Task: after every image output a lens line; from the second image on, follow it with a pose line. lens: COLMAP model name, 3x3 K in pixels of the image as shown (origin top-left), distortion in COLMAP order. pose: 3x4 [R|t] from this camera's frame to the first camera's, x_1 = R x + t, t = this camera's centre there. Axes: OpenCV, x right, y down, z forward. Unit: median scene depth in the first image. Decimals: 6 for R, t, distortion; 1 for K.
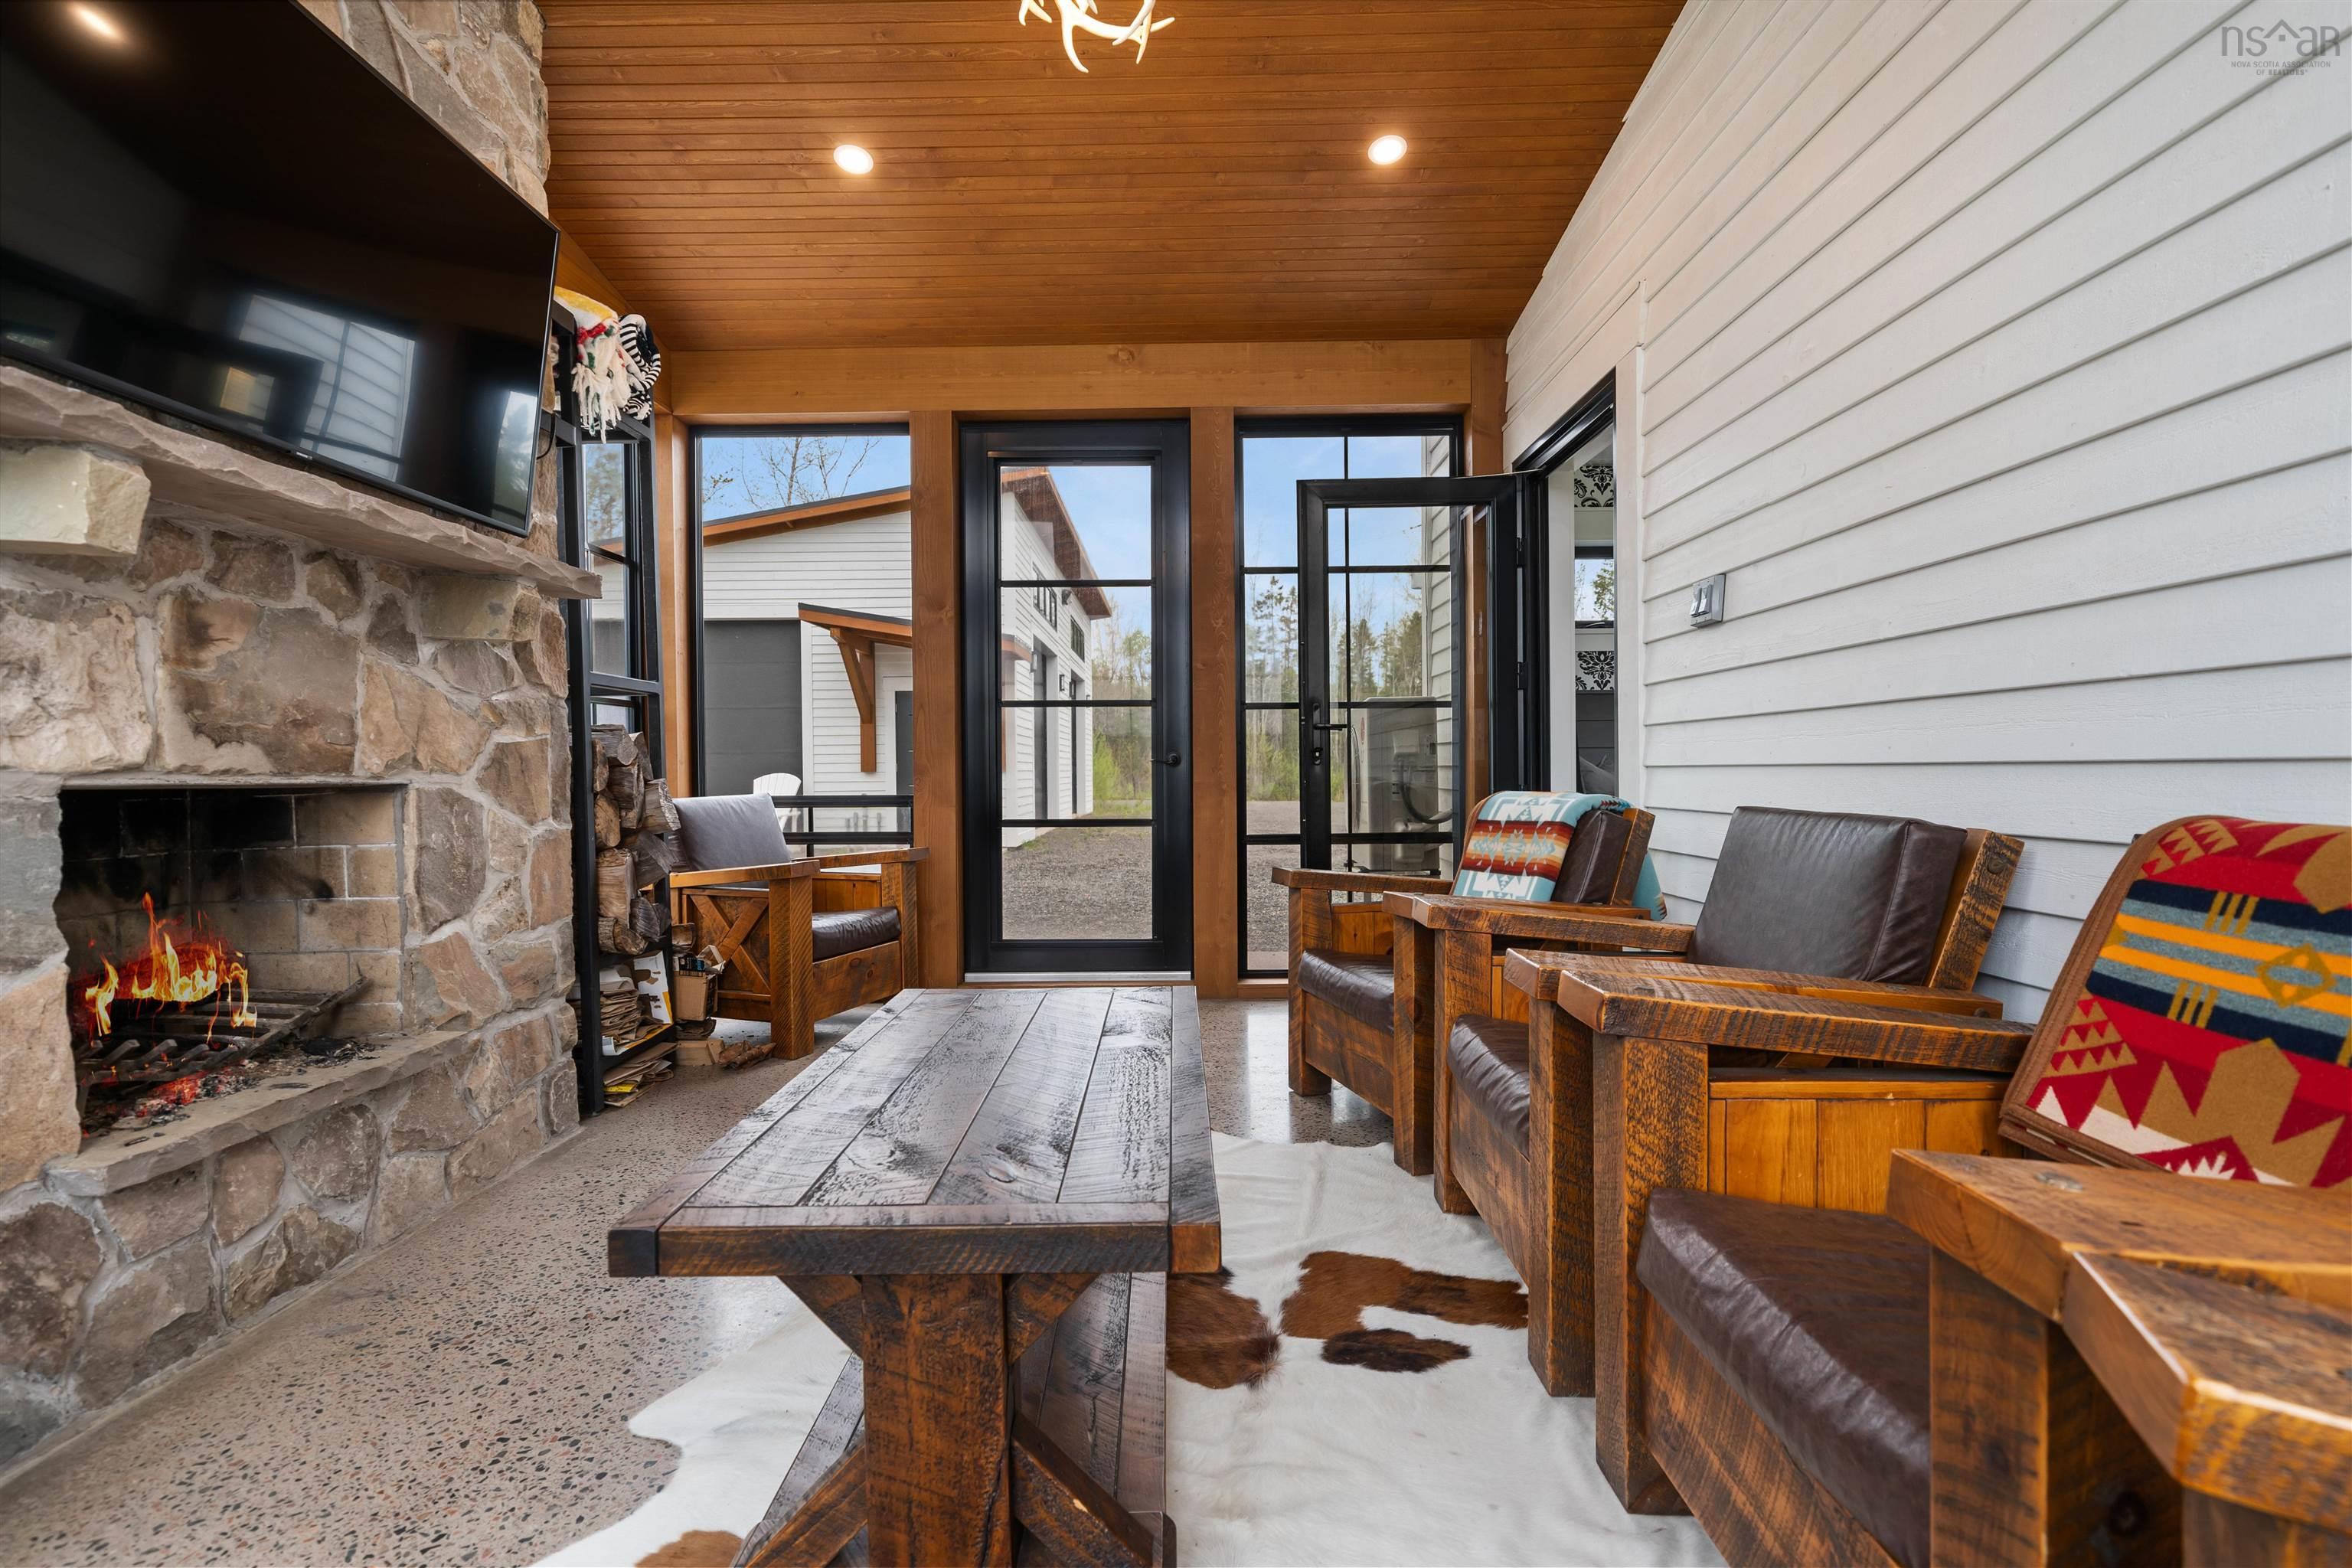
lens RADIAL K [[1046.7, 0, 1174.0], [0, 1046.7, 775.8], [0, 0, 1]] dist [-0.000354, -0.000025]
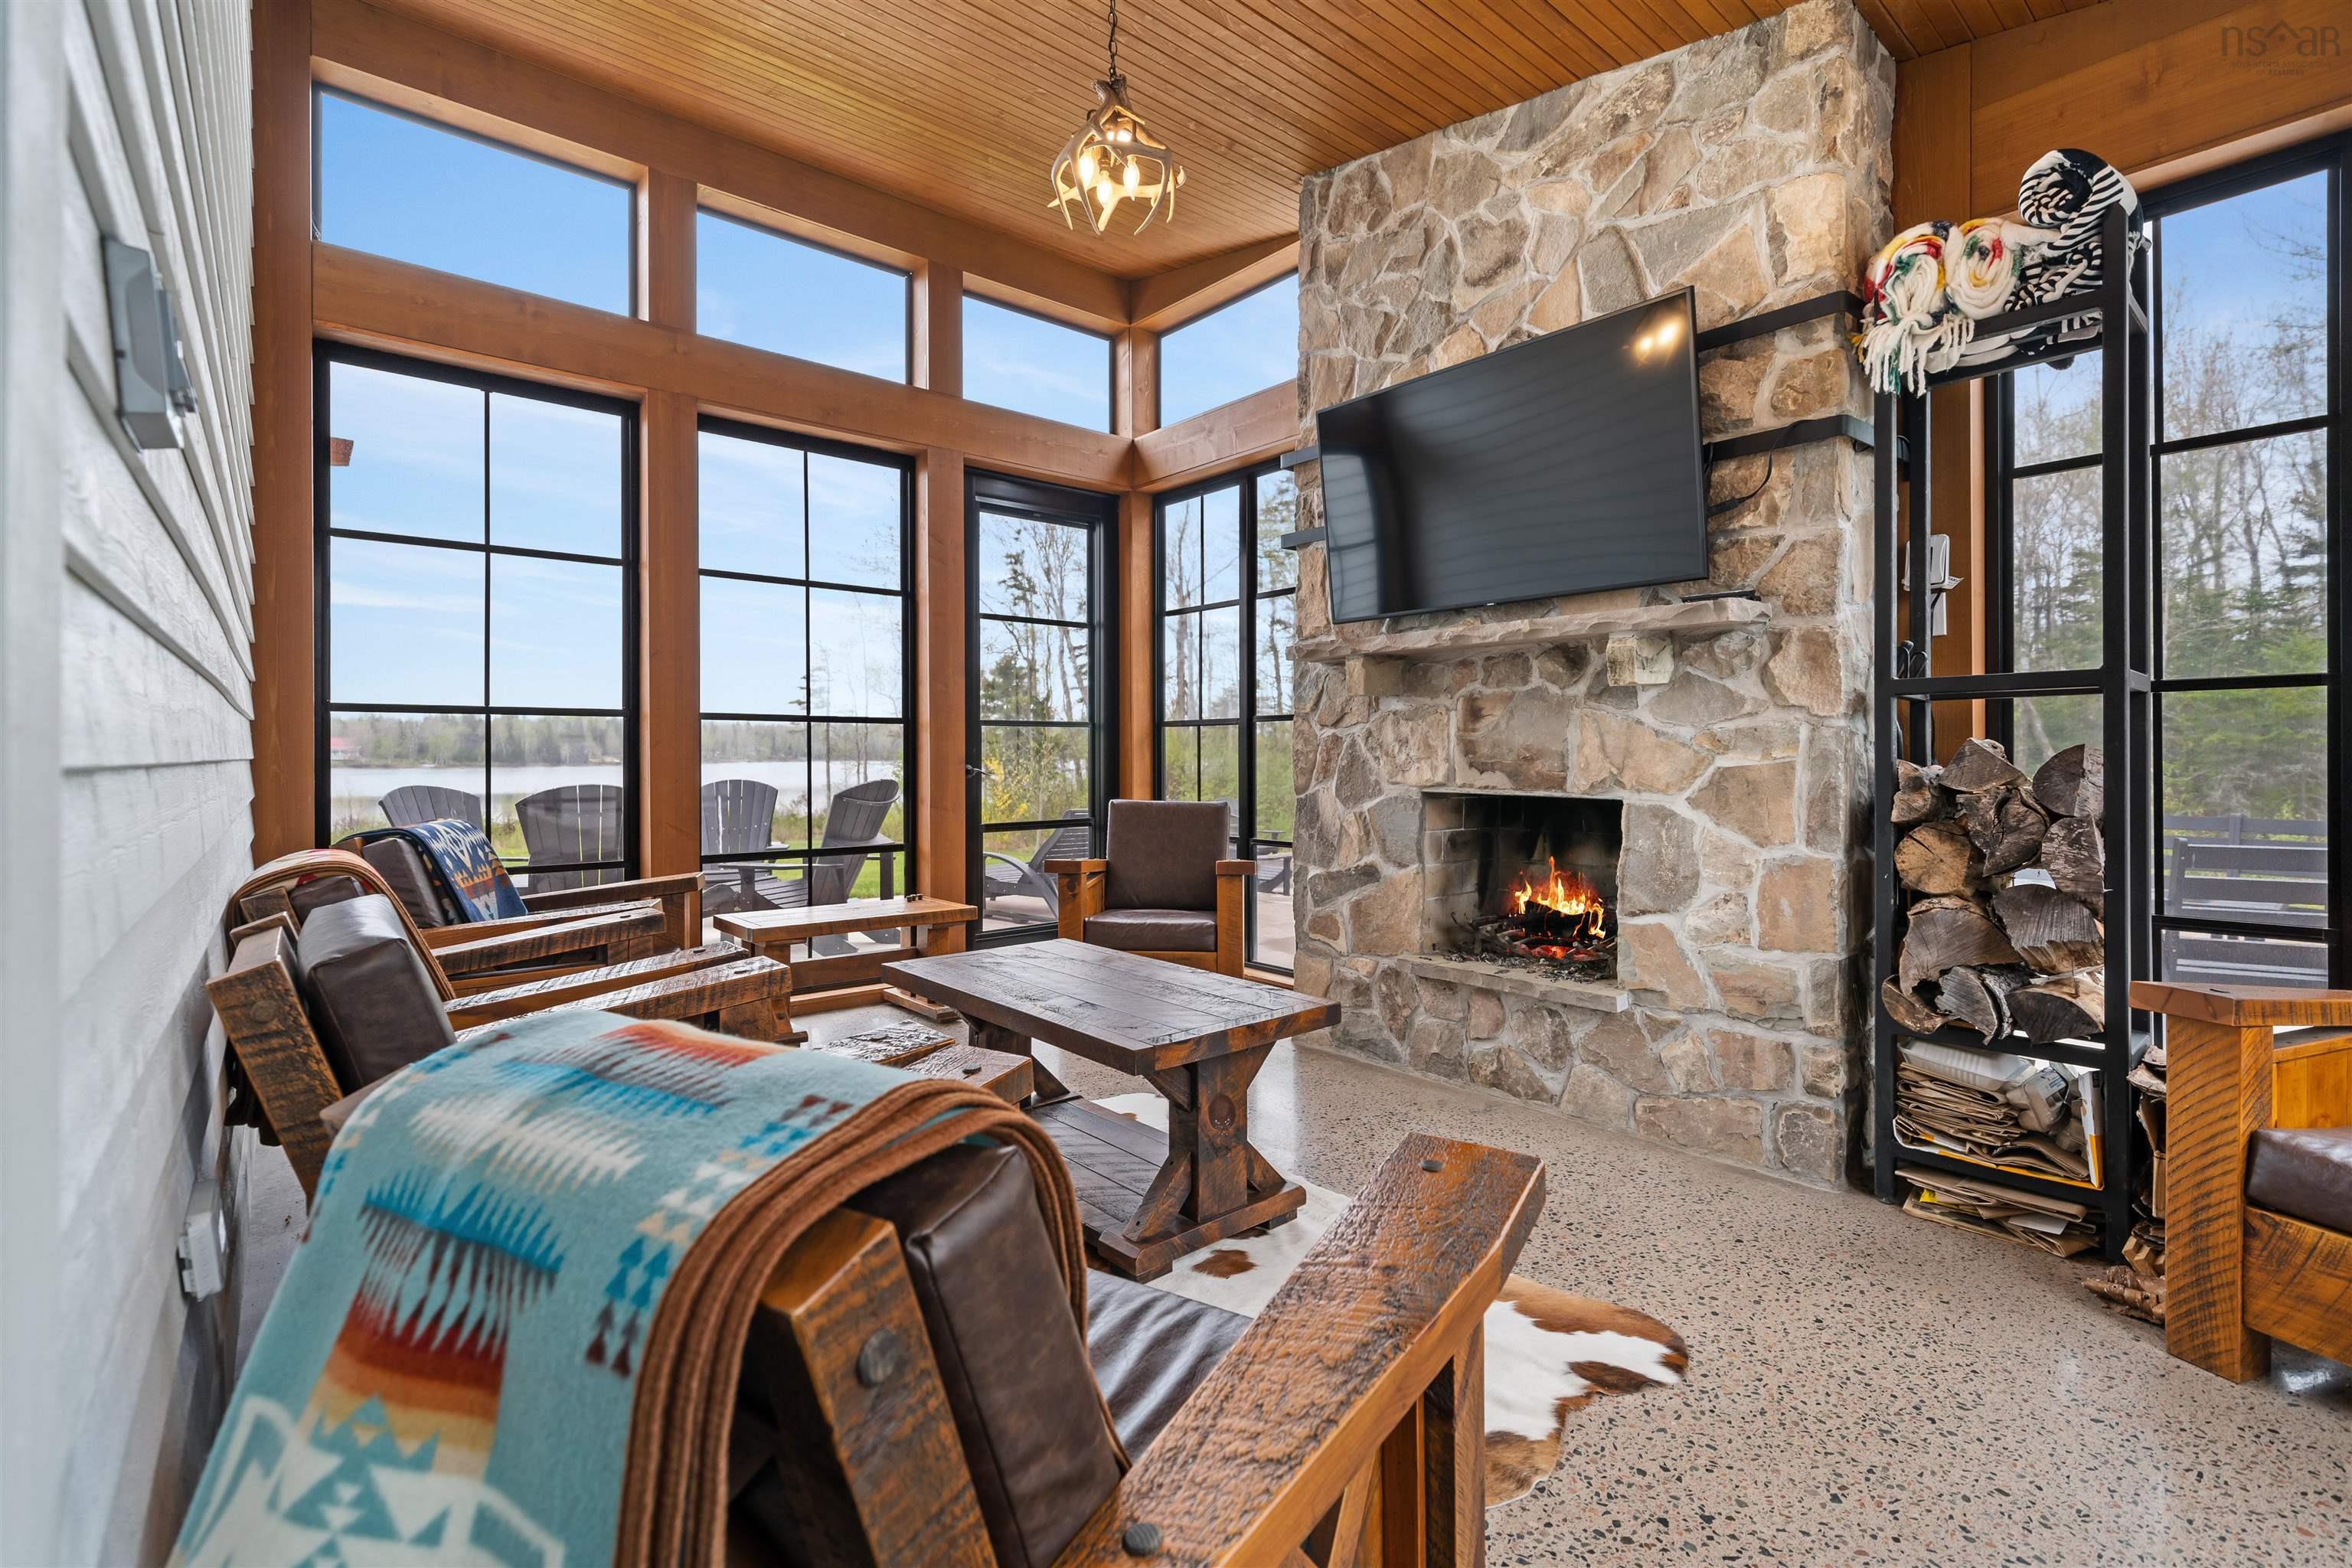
lens RADIAL K [[1046.7, 0, 1175.6], [0, 1046.7, 769.4], [0, 0, 1]] dist [-0.000354, -0.000025]
pose [[-0.761660, 0.010988, -0.647883, 0.544398], [-0.000386, 0.999848, 0.017411, -0.052125], [0.647976, 0.013512, -0.761540, 1.591925]]
